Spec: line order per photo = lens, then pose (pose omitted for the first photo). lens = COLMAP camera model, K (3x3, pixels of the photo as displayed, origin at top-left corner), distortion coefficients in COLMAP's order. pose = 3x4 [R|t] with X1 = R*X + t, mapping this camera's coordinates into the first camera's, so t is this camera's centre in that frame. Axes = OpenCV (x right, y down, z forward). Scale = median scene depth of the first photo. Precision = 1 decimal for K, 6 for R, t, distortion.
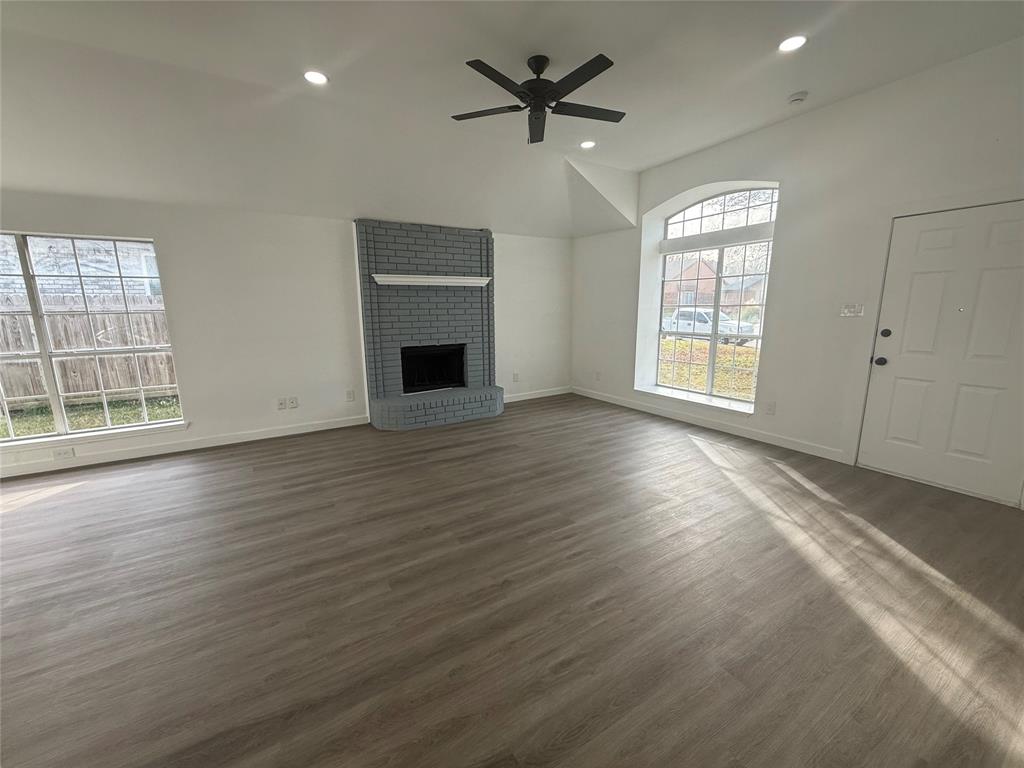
lens RADIAL K [[407.5, 0, 509.1], [0, 407.5, 384.1], [0, 0, 1]] dist [-0.000824, 0.000155]
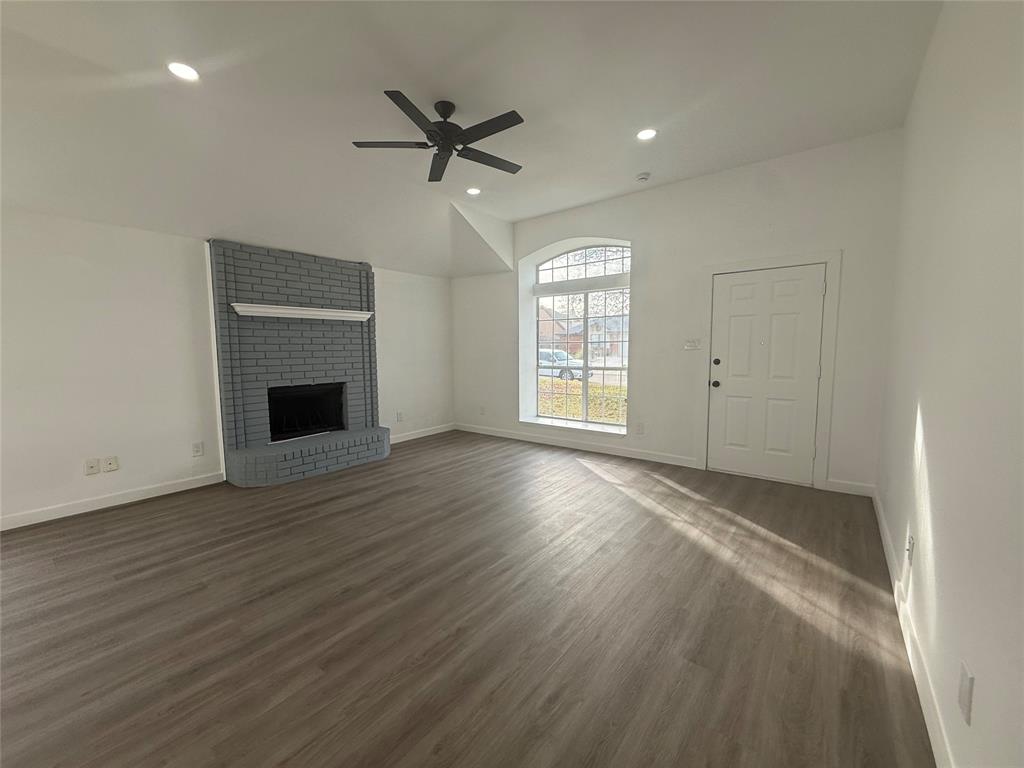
lens RADIAL K [[407.5, 0, 509.1], [0, 407.5, 384.1], [0, 0, 1]] dist [-0.000824, 0.000155]
pose [[0.938058, -0.028832, 0.345276, -0.127957], [0.063767, 0.993876, -0.090251, 0.018207], [-0.340559, 0.106678, 0.934152, 0.034115]]
